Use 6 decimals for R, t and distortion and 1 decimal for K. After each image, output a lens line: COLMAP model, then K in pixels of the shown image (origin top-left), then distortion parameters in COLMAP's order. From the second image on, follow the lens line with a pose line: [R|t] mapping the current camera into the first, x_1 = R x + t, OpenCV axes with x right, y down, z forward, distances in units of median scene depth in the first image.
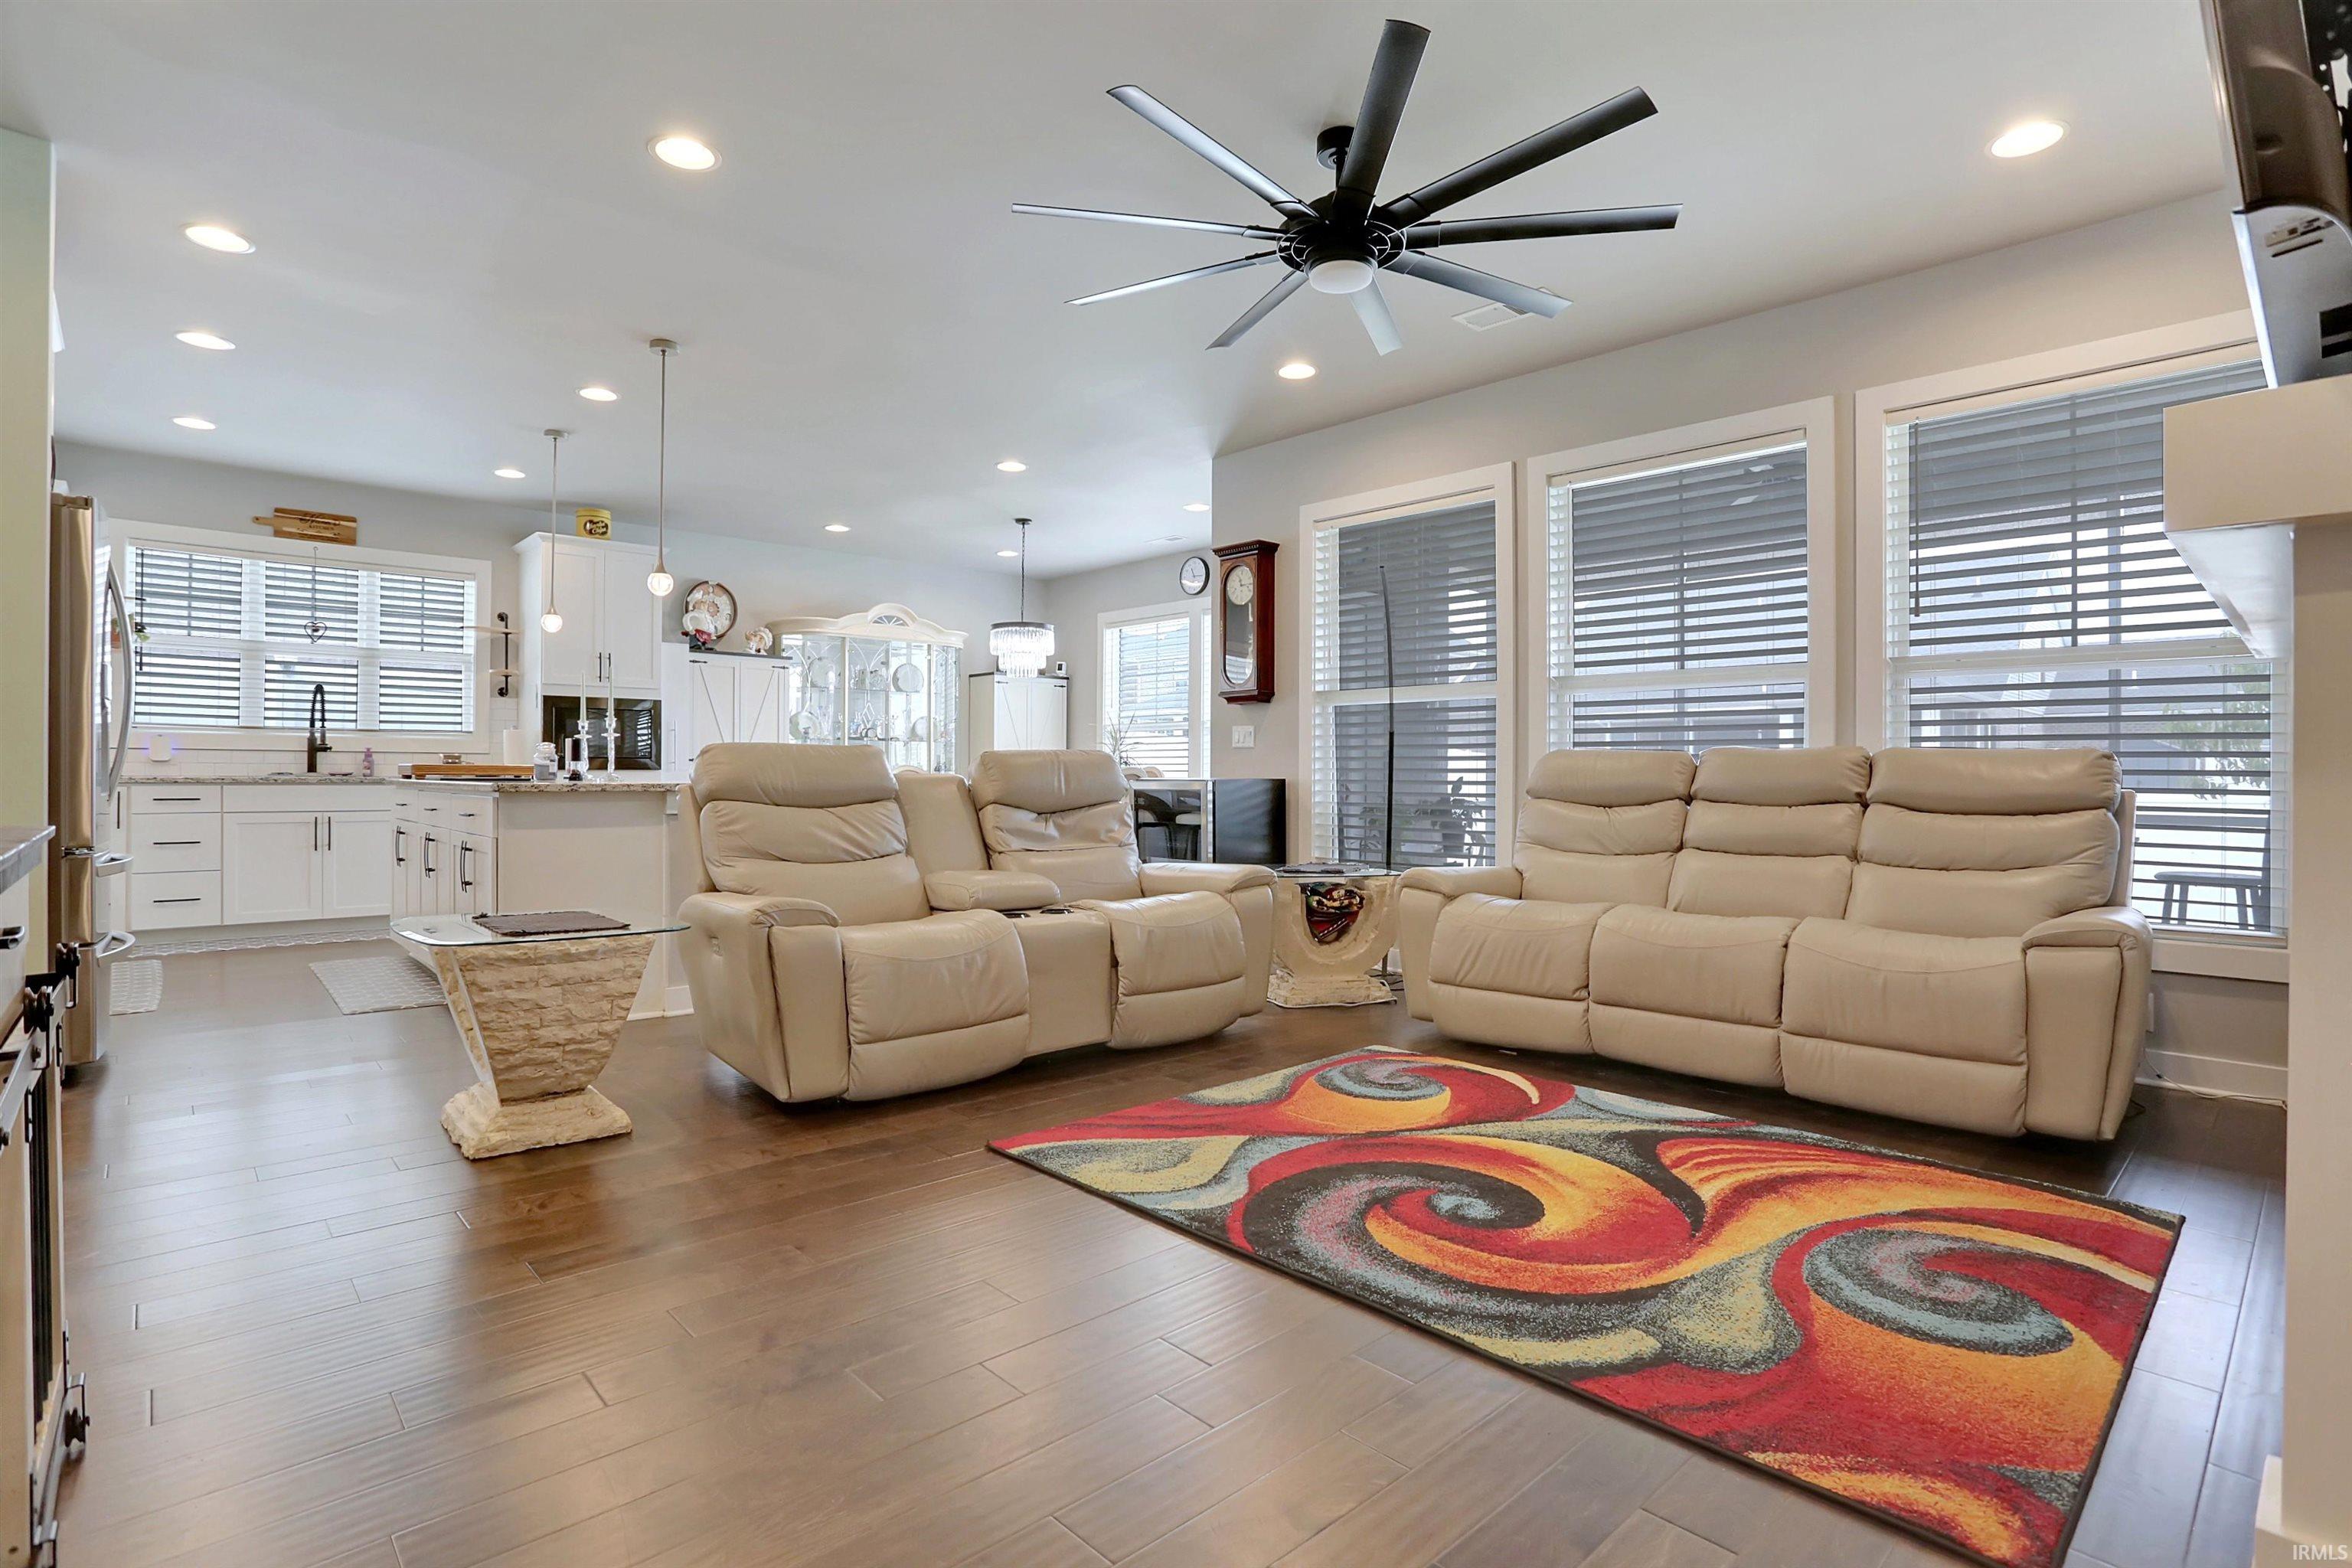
lens RADIAL K [[1134.5, 0, 1214.3], [0, 1134.5, 799.7], [0, 0, 1]] dist [-0.060303, 0.024959]
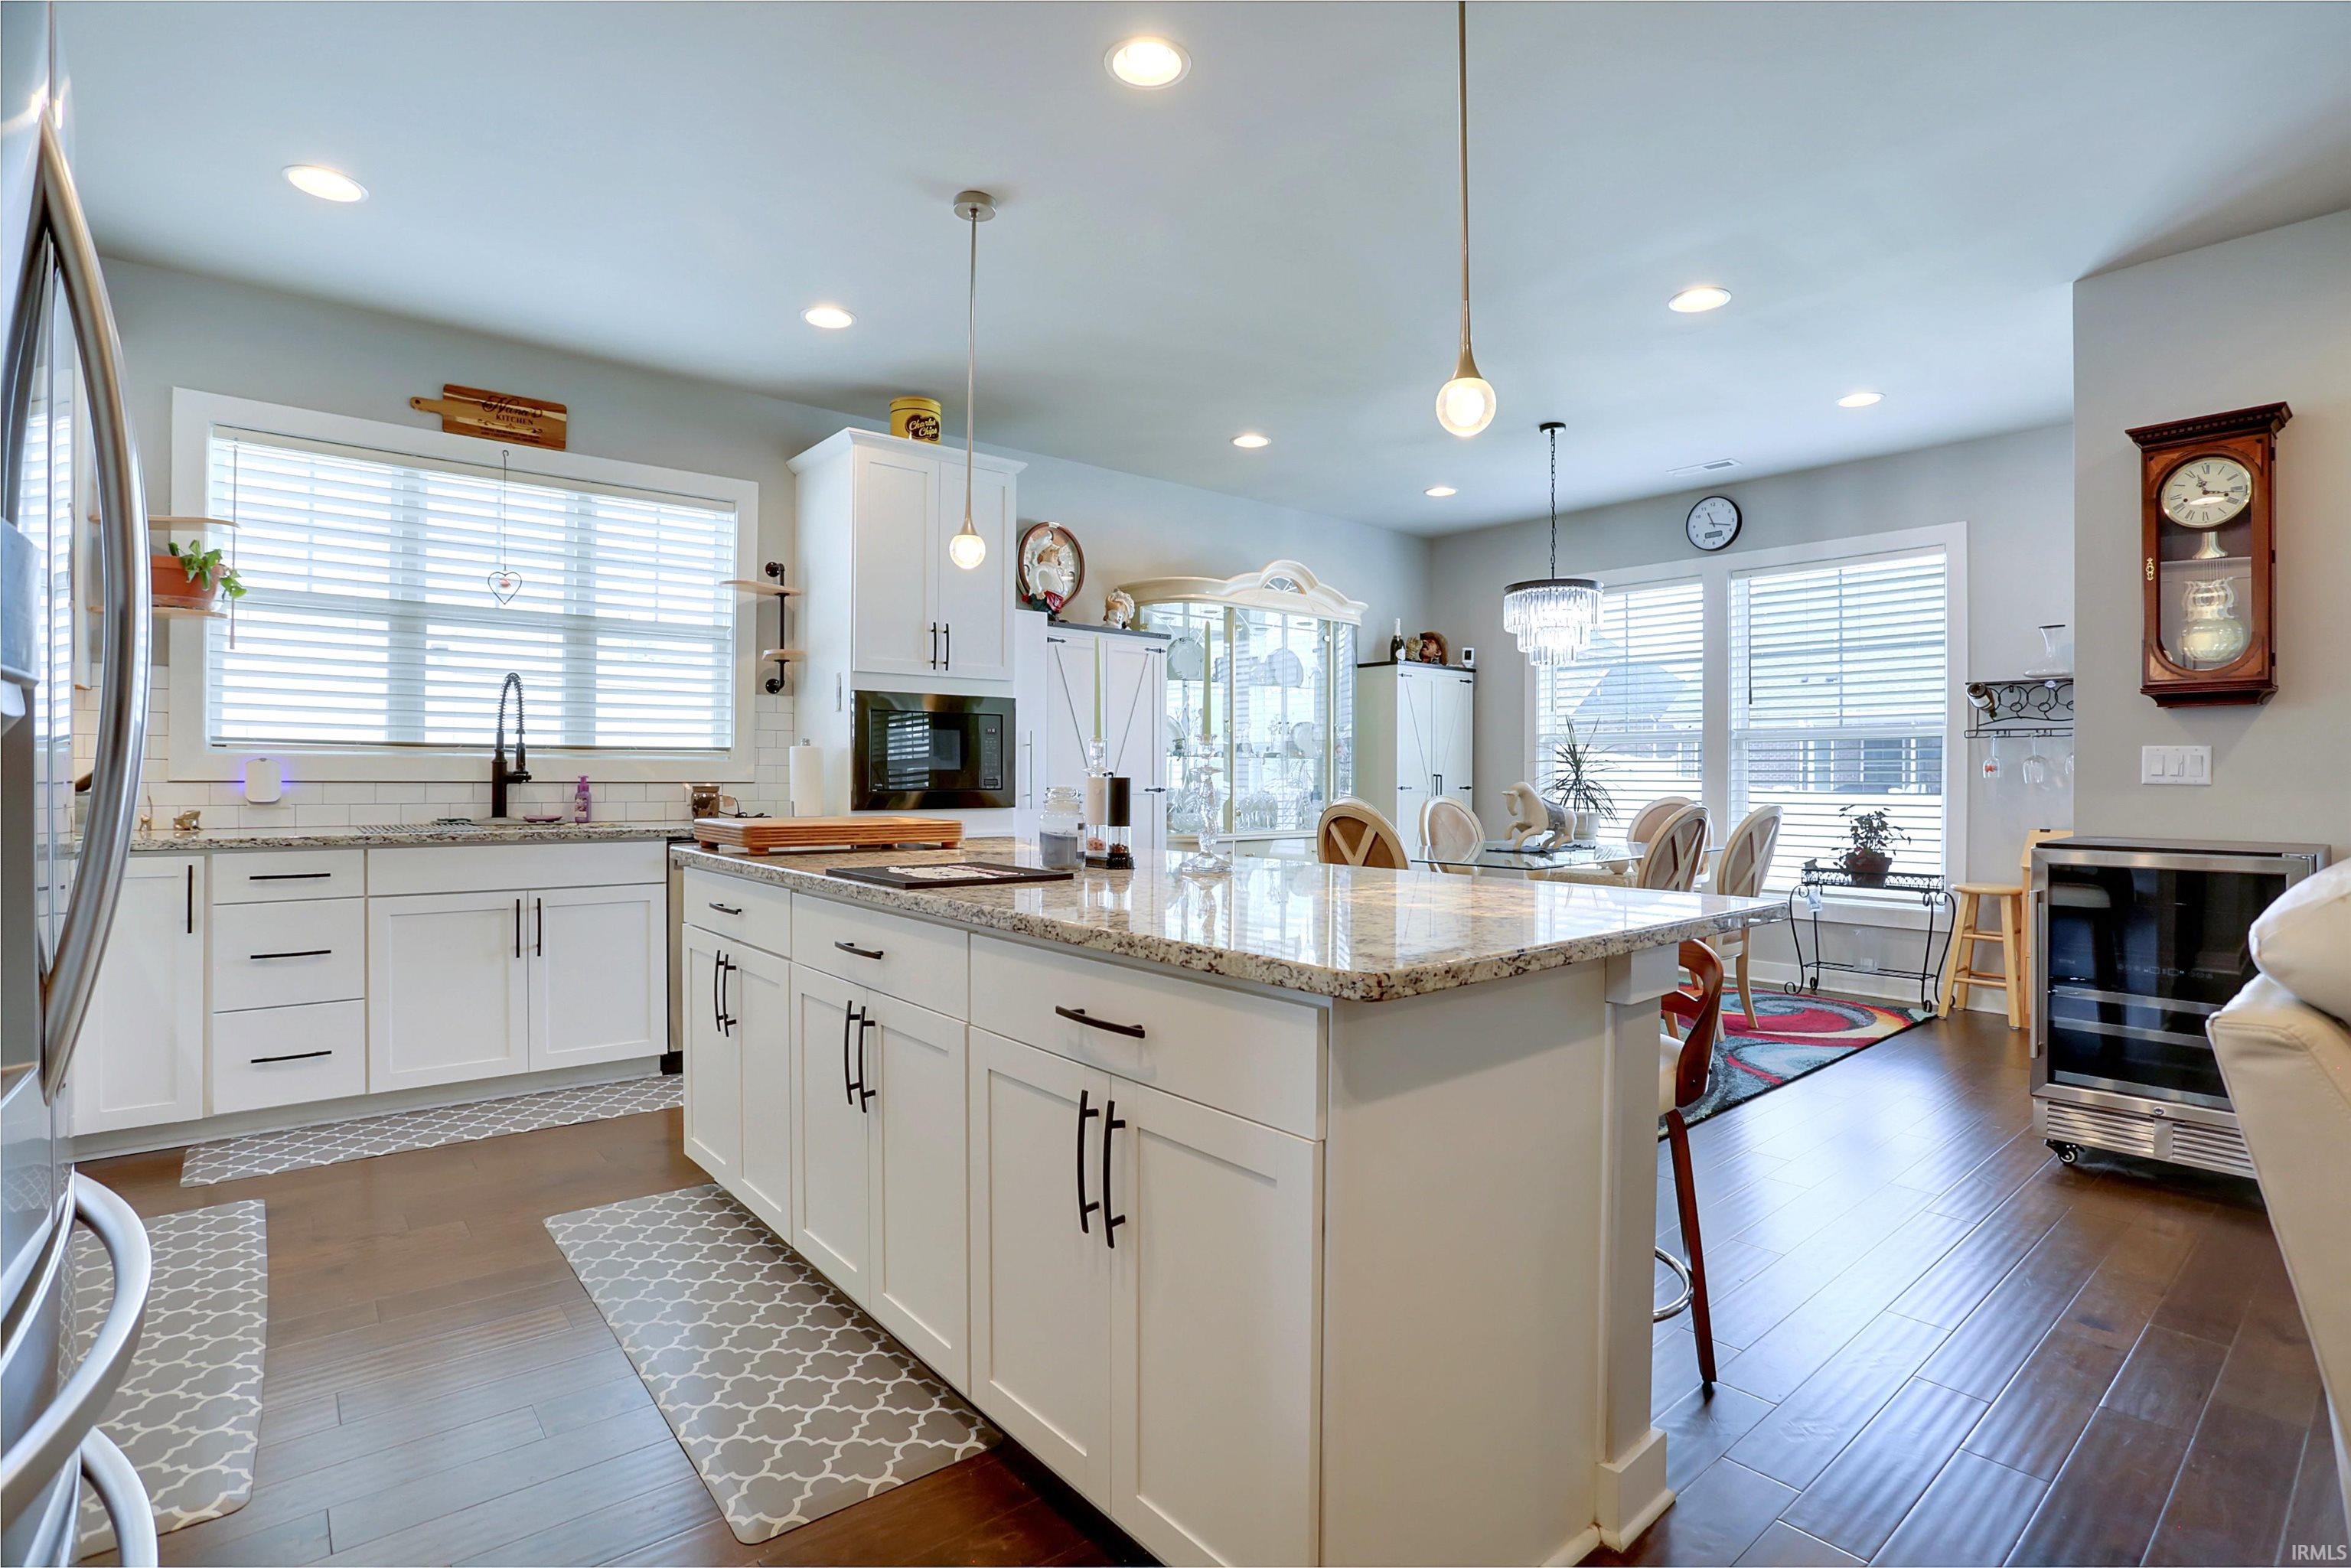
lens RADIAL K [[1134.0, 0, 1213.8], [0, 1134.0, 799.7], [0, 0, 1]] dist [-0.060303, 0.024959]
pose [[0.998566, 0.002707, -0.053464, -0.369888], [-0.002781, 0.999995, -0.001303, -0.032946], [0.053460, 0.001450, 0.998569, 0.384929]]
